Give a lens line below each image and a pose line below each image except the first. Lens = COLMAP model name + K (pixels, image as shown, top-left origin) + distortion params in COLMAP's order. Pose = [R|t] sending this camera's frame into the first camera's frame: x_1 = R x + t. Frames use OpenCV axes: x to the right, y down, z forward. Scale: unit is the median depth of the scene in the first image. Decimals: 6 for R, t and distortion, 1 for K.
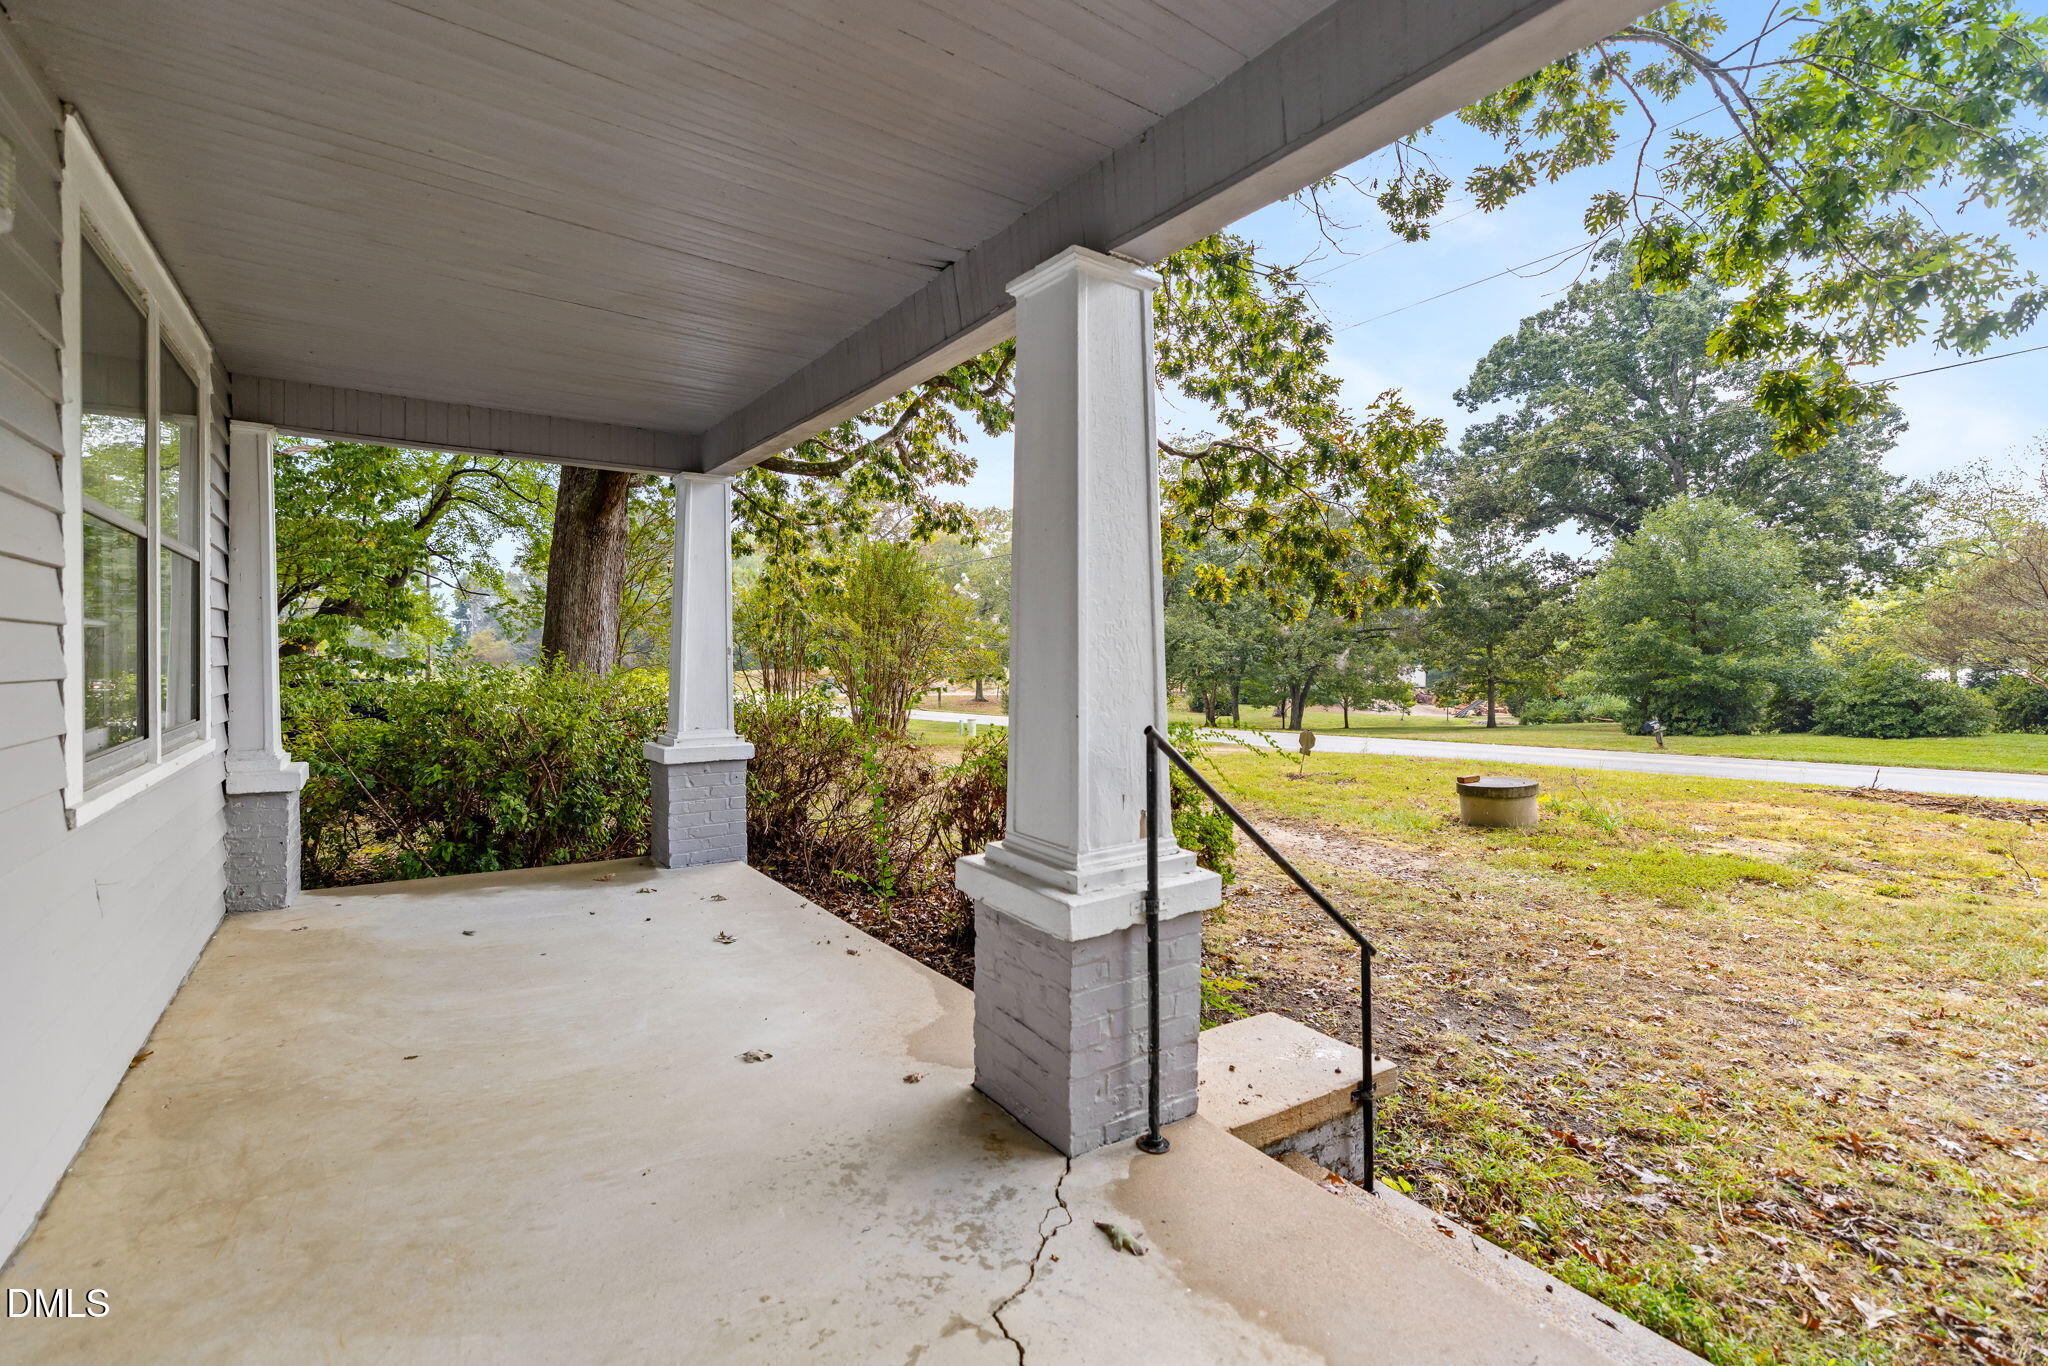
lens RADIAL K [[887.2, 0, 1016.4], [0, 887.2, 655.8], [0, 0, 1]] dist [-0.000314, 0.000262]
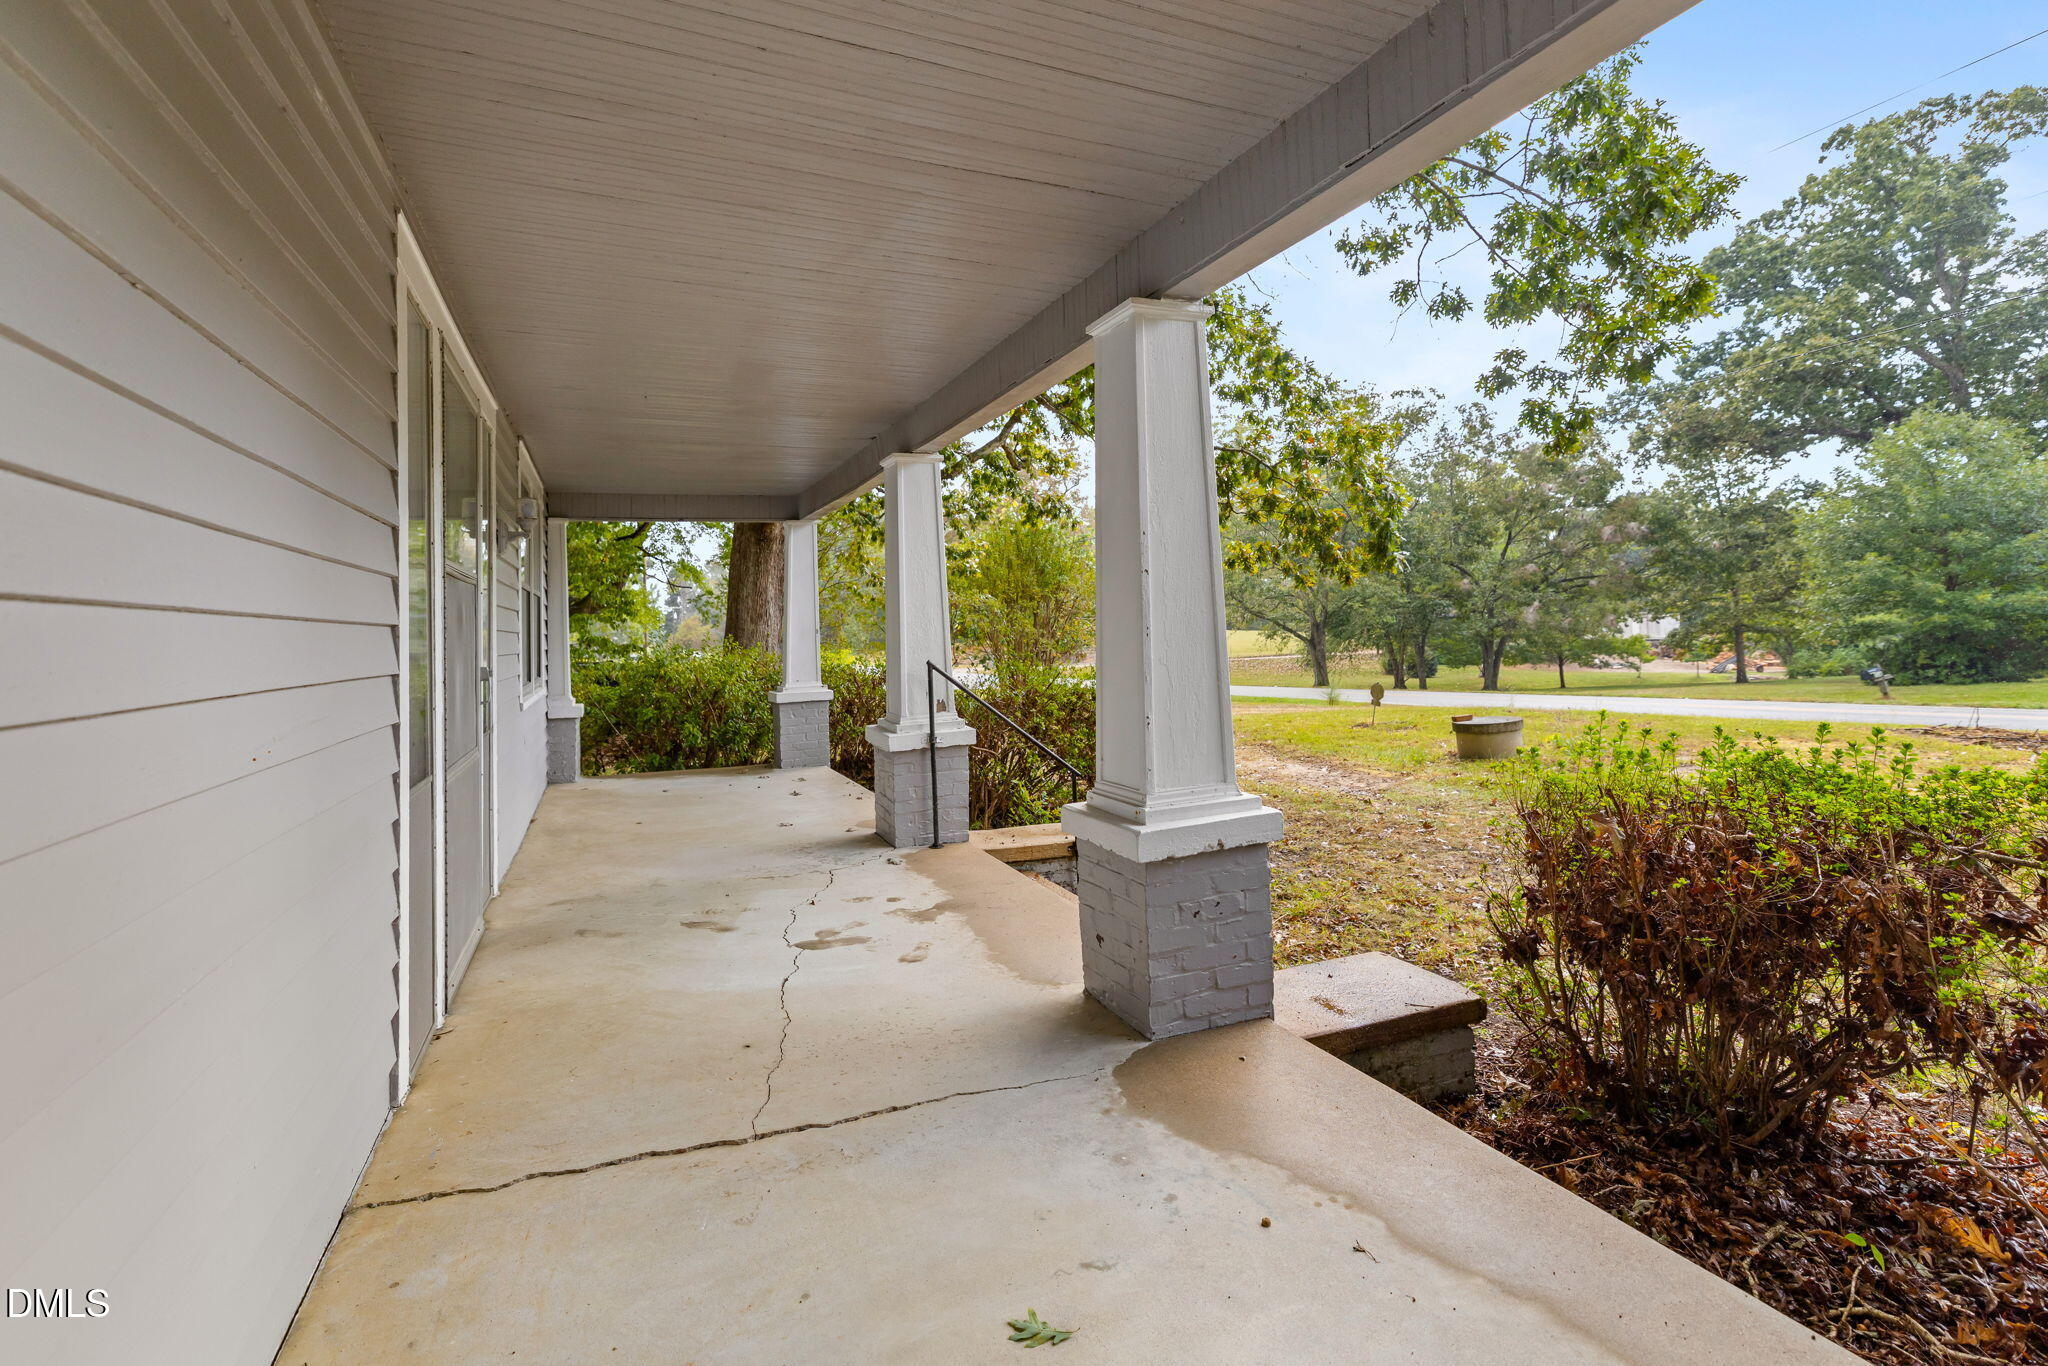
lens RADIAL K [[920.7, 0, 1022.3], [0, 920.7, 565.3], [0, 0, 1]] dist [0.001434, 0.000422]
pose [[0.979771, -0.050062, -0.193759, 0.112030], [0.037558, 0.997000, -0.067684, 0.000602], [0.196566, 0.059037, 0.978712, -0.168167]]
